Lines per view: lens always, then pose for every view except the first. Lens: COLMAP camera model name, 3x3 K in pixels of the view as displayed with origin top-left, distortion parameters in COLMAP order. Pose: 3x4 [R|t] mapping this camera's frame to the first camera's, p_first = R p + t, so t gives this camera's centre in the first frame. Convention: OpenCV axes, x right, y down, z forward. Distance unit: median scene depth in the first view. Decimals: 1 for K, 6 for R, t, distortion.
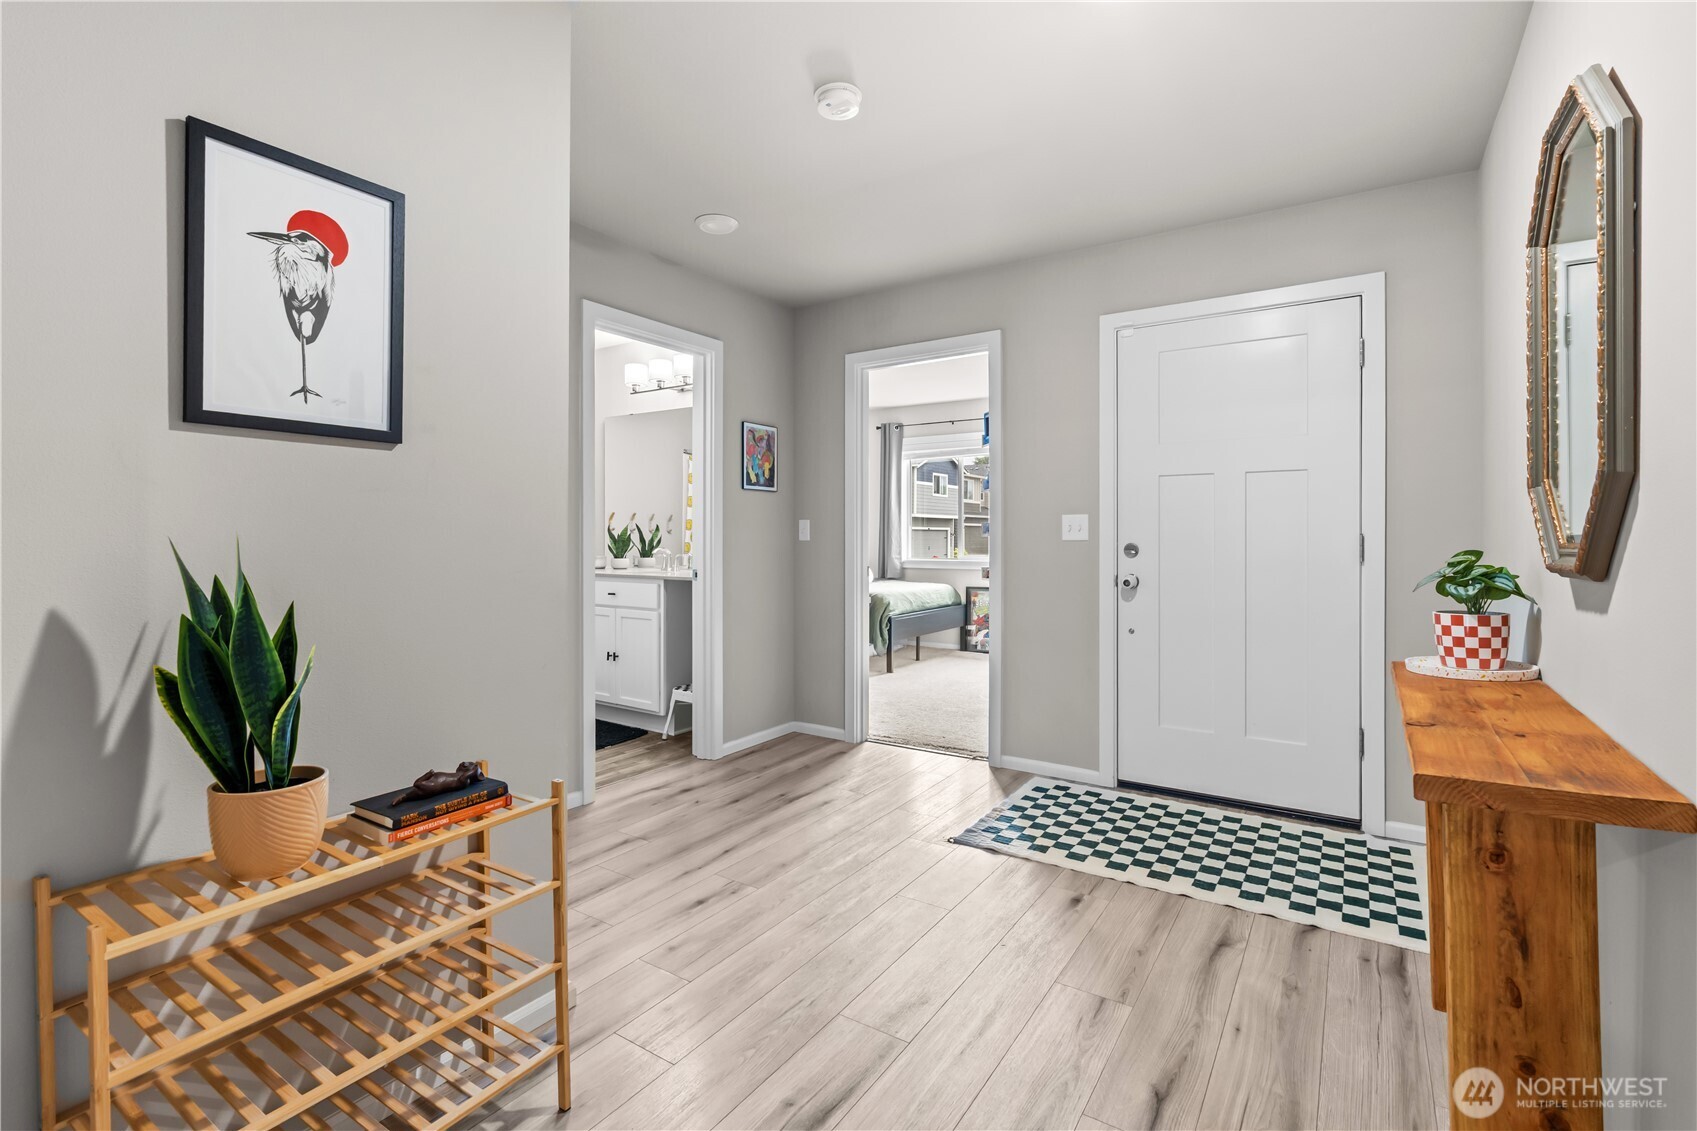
lens RADIAL K [[771.3, 0, 845.0], [0, 771.3, 525.9], [0, 0, 1]] dist [-0.002417, 0.000518]
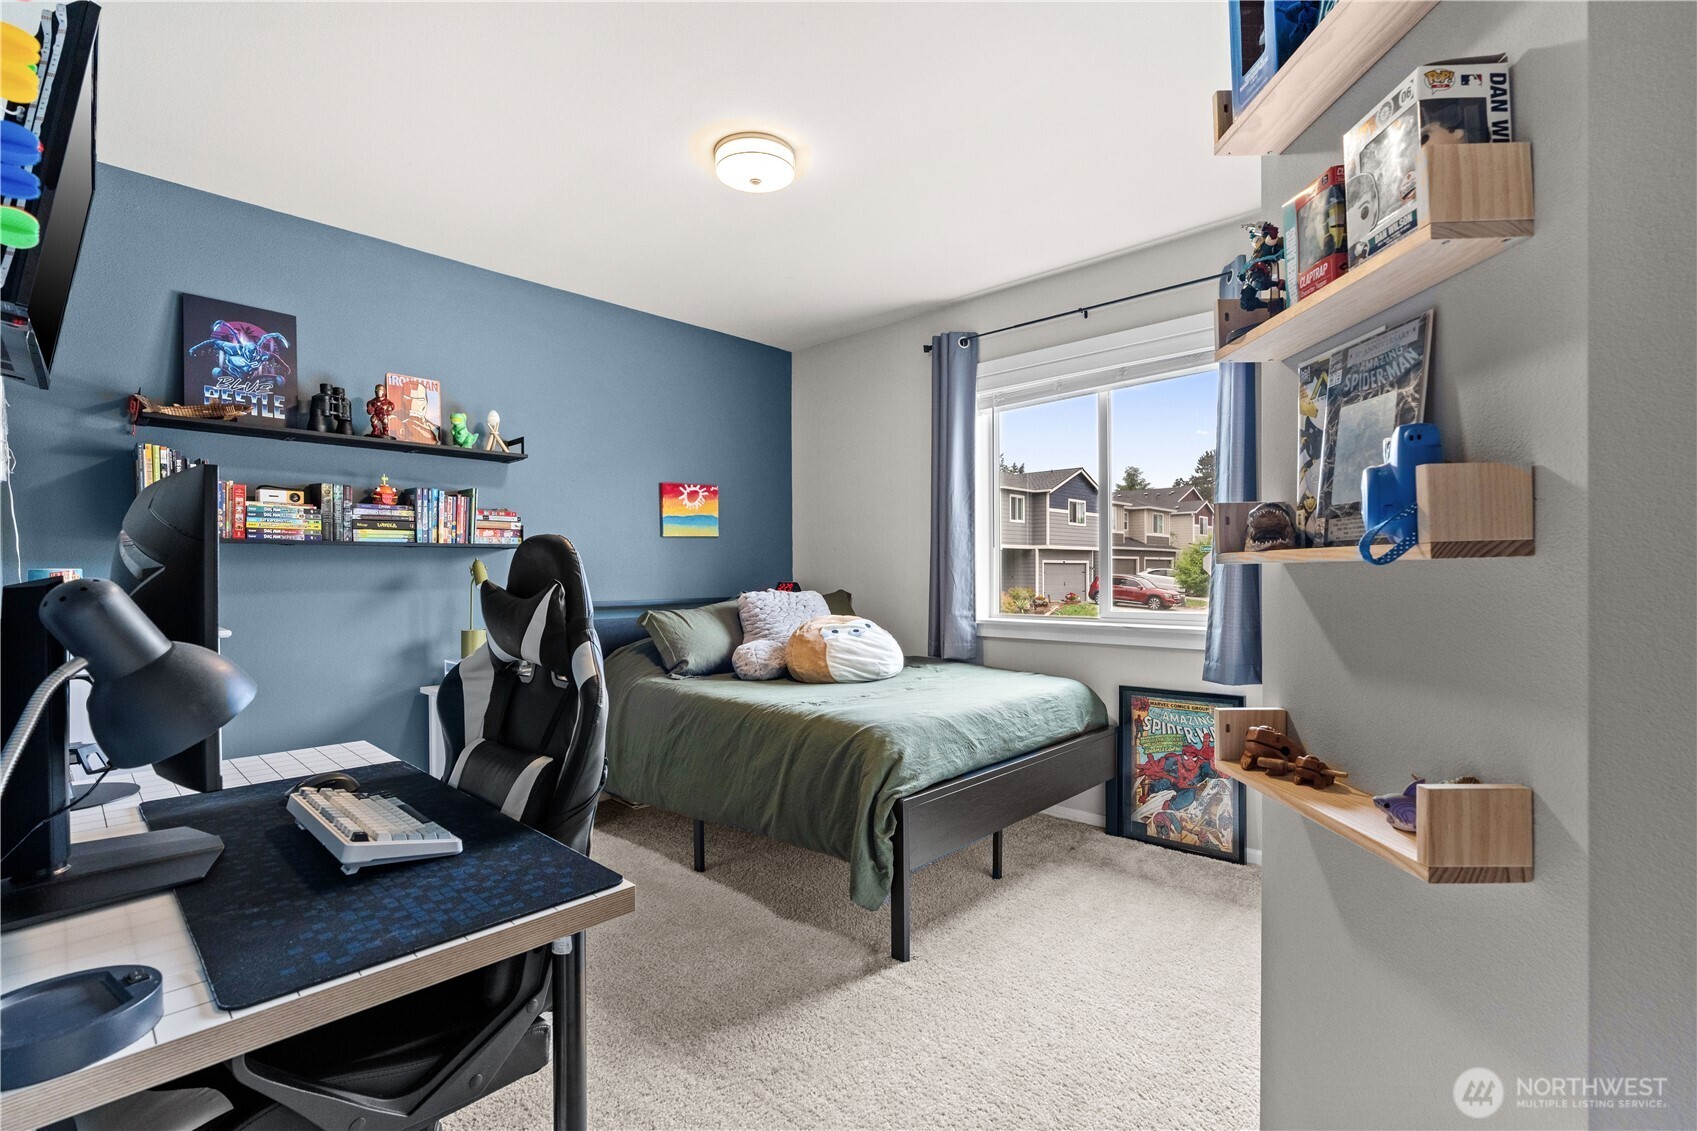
lens RADIAL K [[771.3, 0, 847.4], [0, 771.3, 568.3], [0, 0, 1]] dist [-0.002417, 0.000518]
pose [[0.985723, -0.006739, -0.168239, 0.080238], [0.008272, 0.999930, 0.008408, 0.008049], [0.168171, -0.009680, 0.985710, 0.551336]]
